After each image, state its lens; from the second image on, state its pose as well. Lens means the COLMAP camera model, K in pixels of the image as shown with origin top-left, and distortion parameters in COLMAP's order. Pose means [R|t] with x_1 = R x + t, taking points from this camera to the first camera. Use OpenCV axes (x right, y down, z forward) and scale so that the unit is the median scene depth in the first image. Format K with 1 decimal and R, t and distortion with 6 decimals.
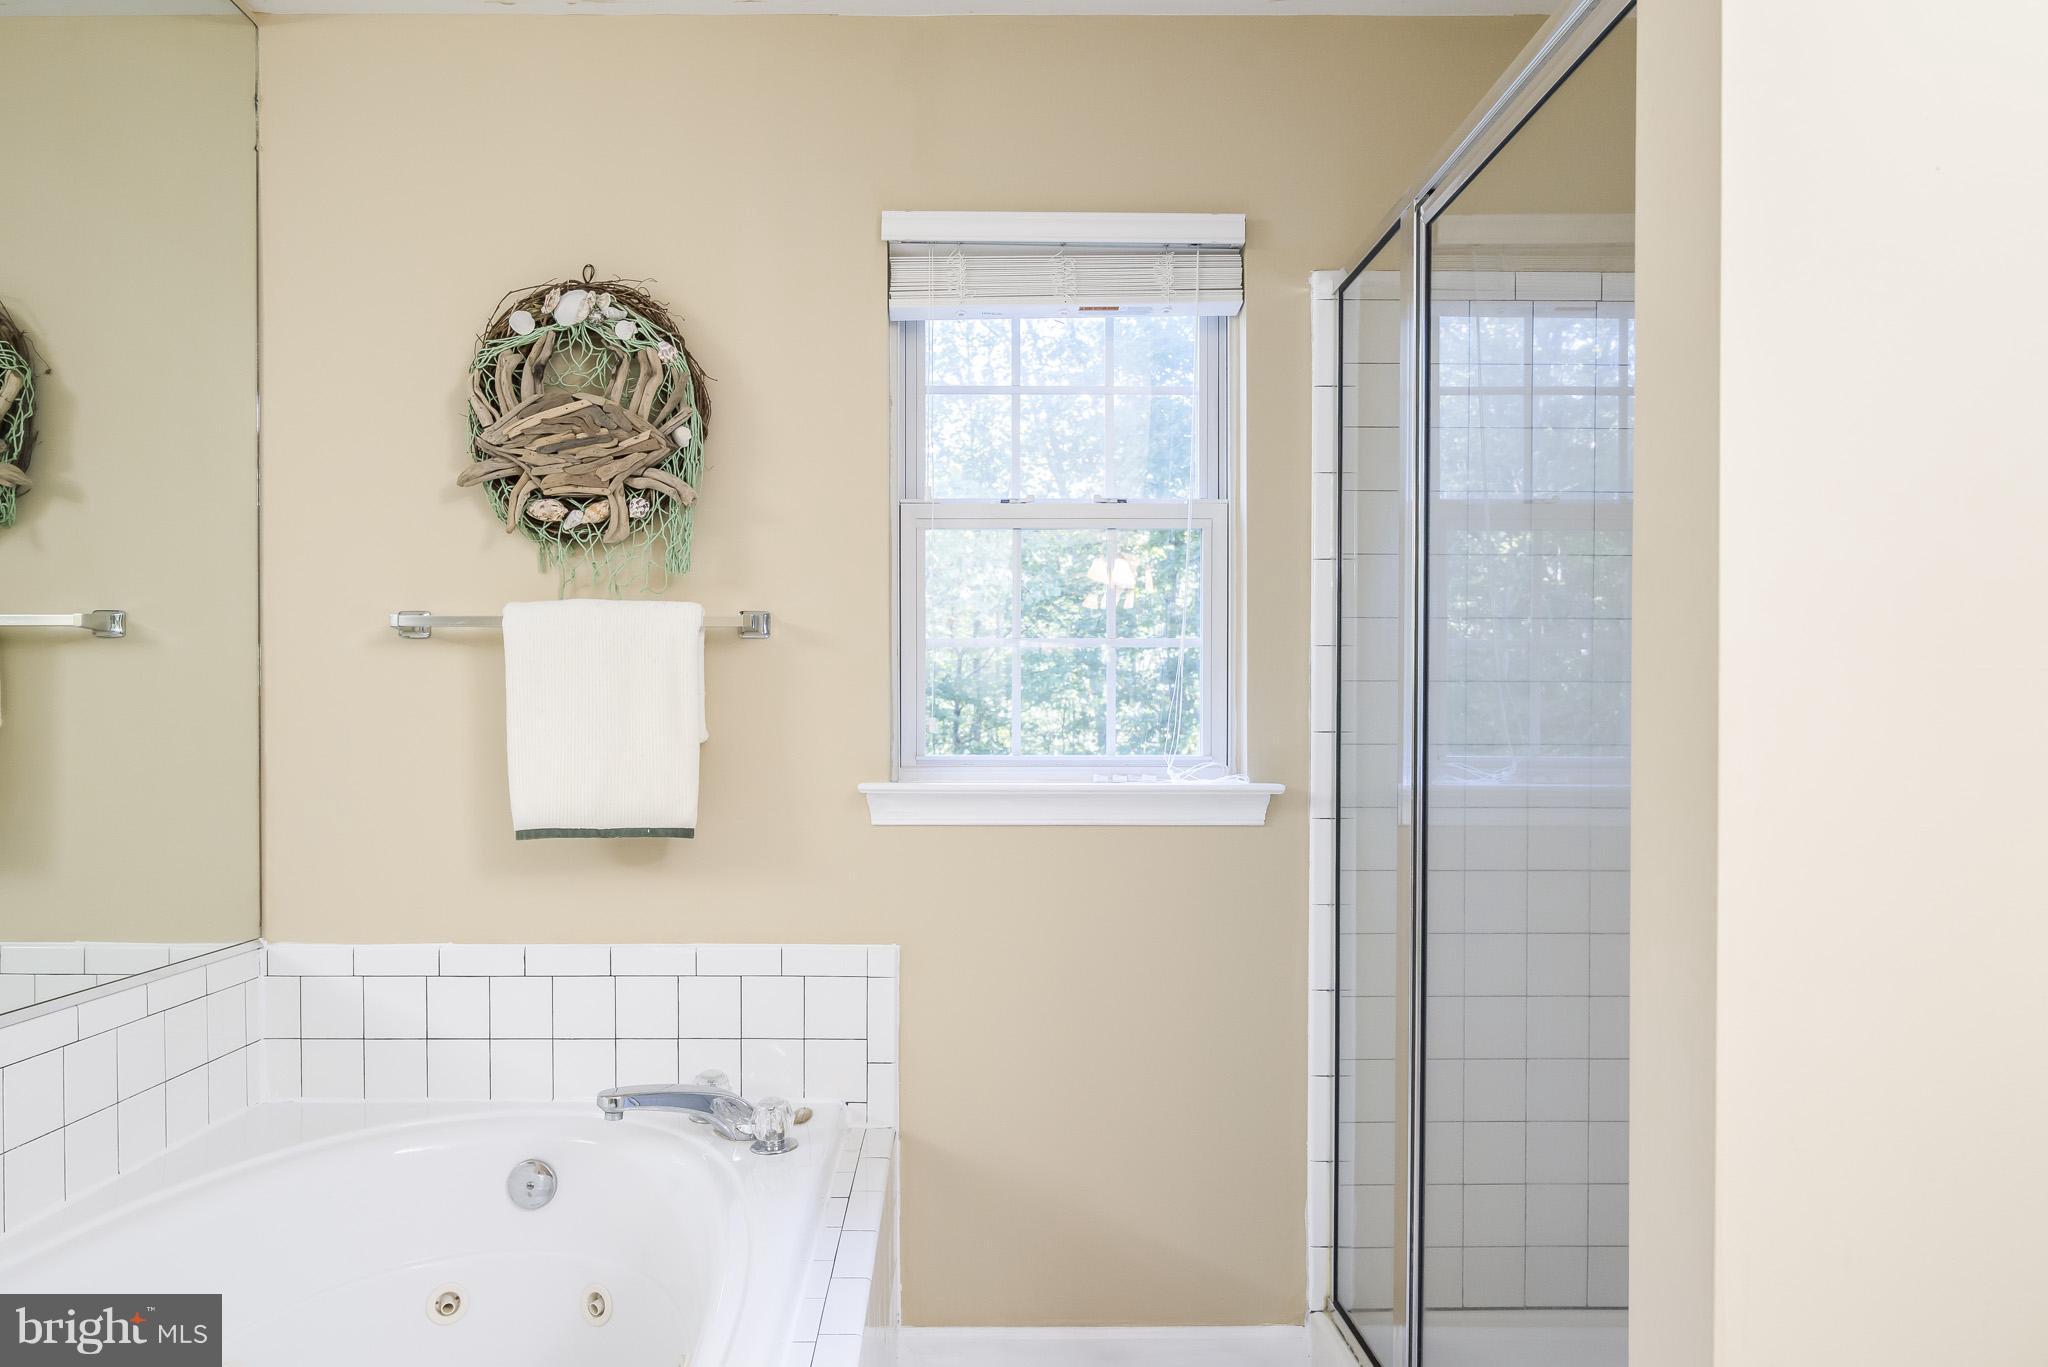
lens RADIAL K [[1379.5, 0, 1008.2], [0, 1379.5, 749.6], [0, 0, 1]] dist [-0.012425, -0.003426]
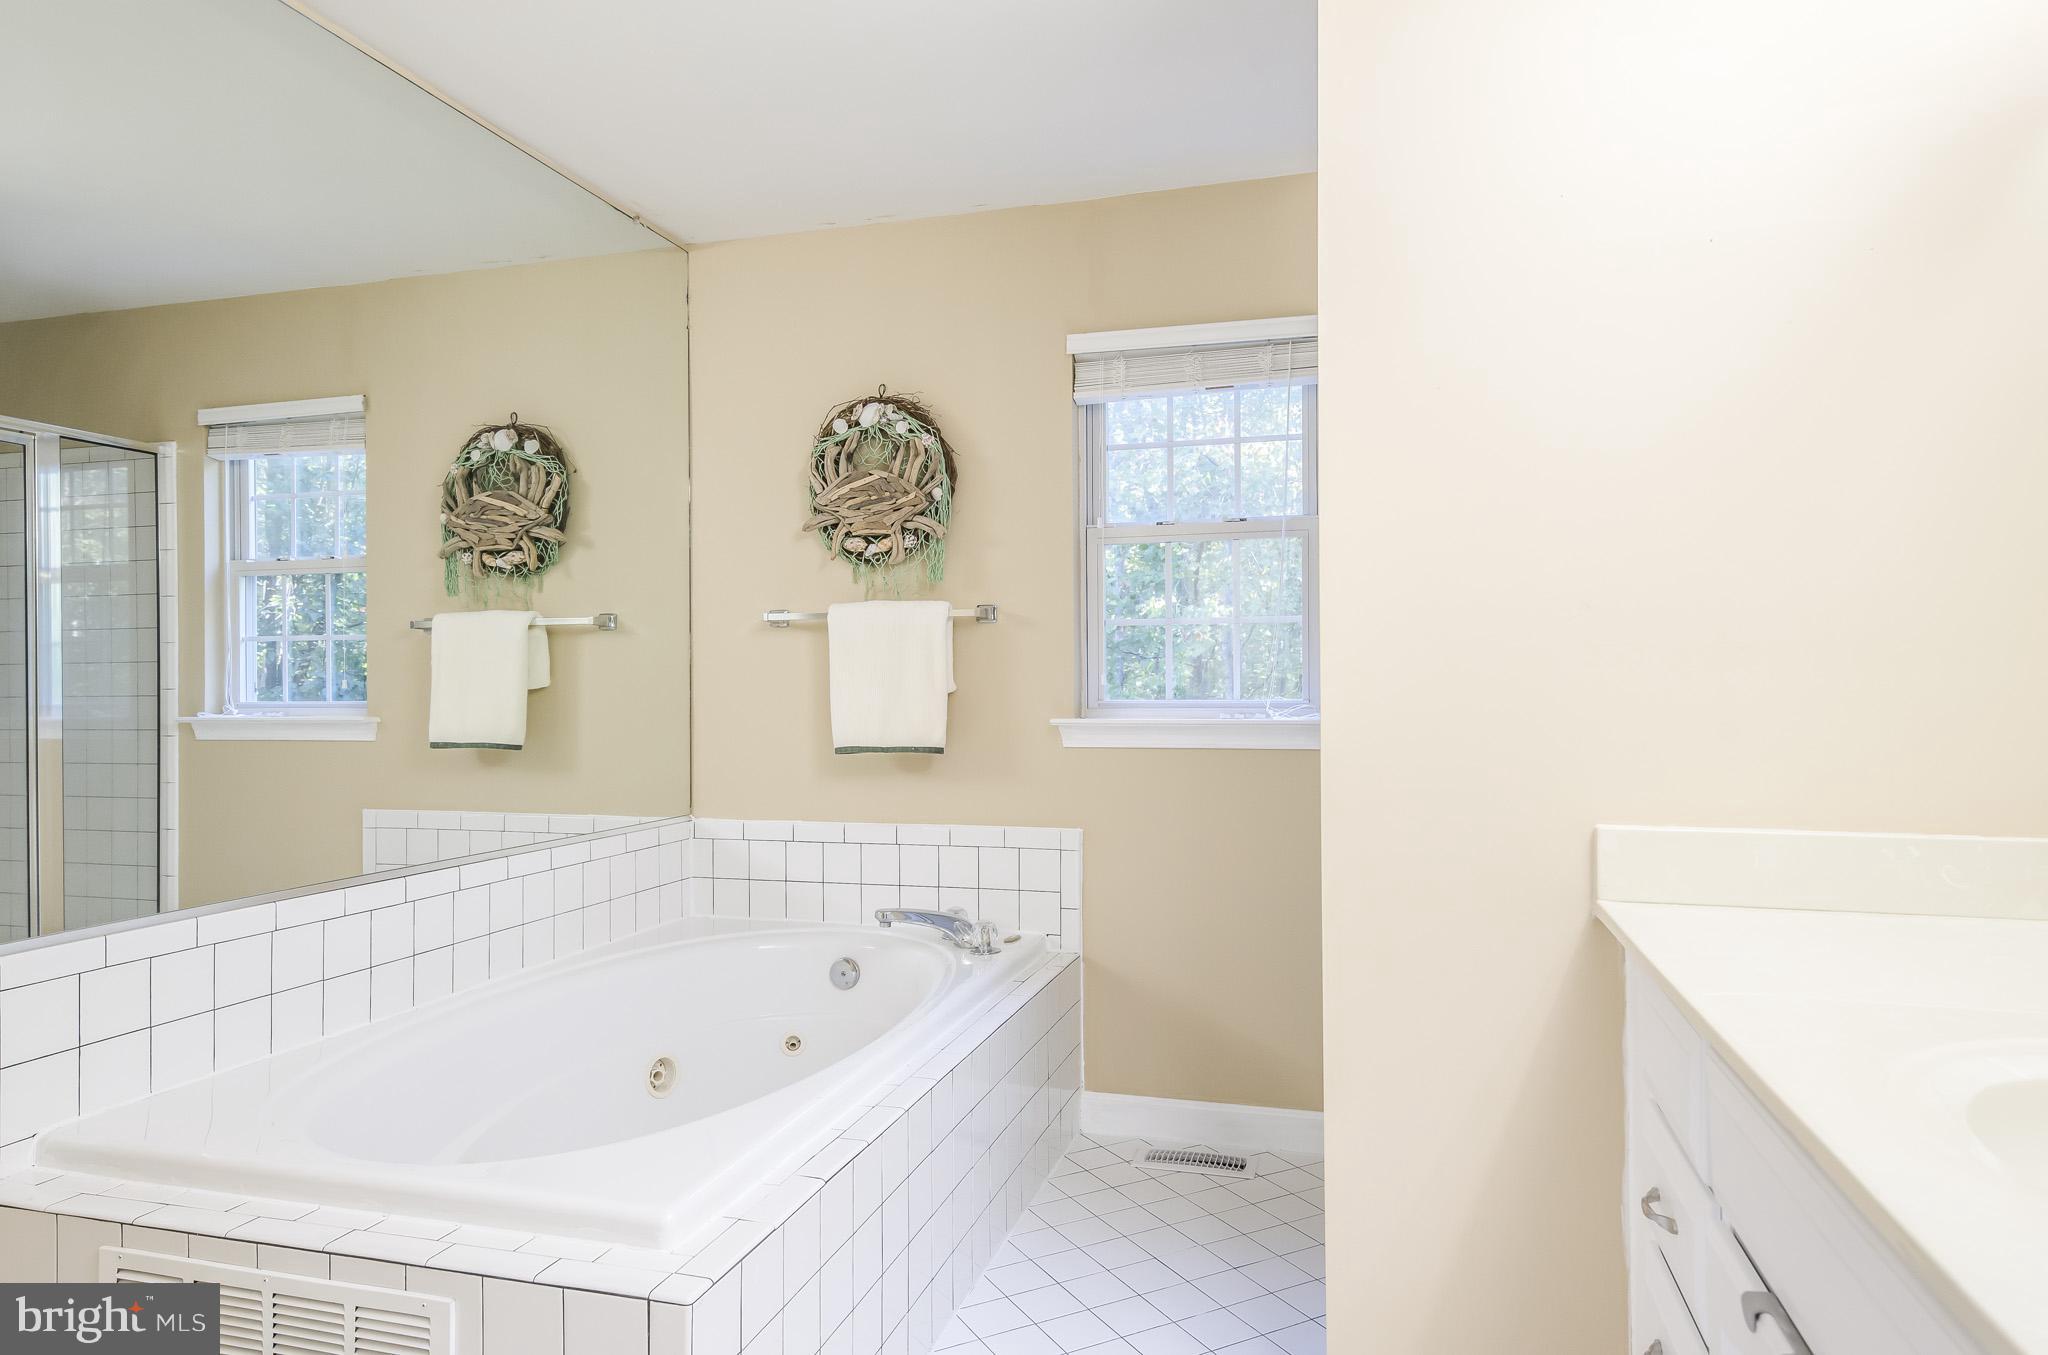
lens RADIAL K [[1264.6, 0, 1024.7], [0, 1264.6, 678.9], [0, 0, 1]] dist [0.002622, 0.000074]
pose [[0.965306, -0.007761, -0.261005, 0.225356], [0.002923, 0.999817, -0.018920, 0.007090], [0.261104, 0.017500, 0.965152, -0.336834]]
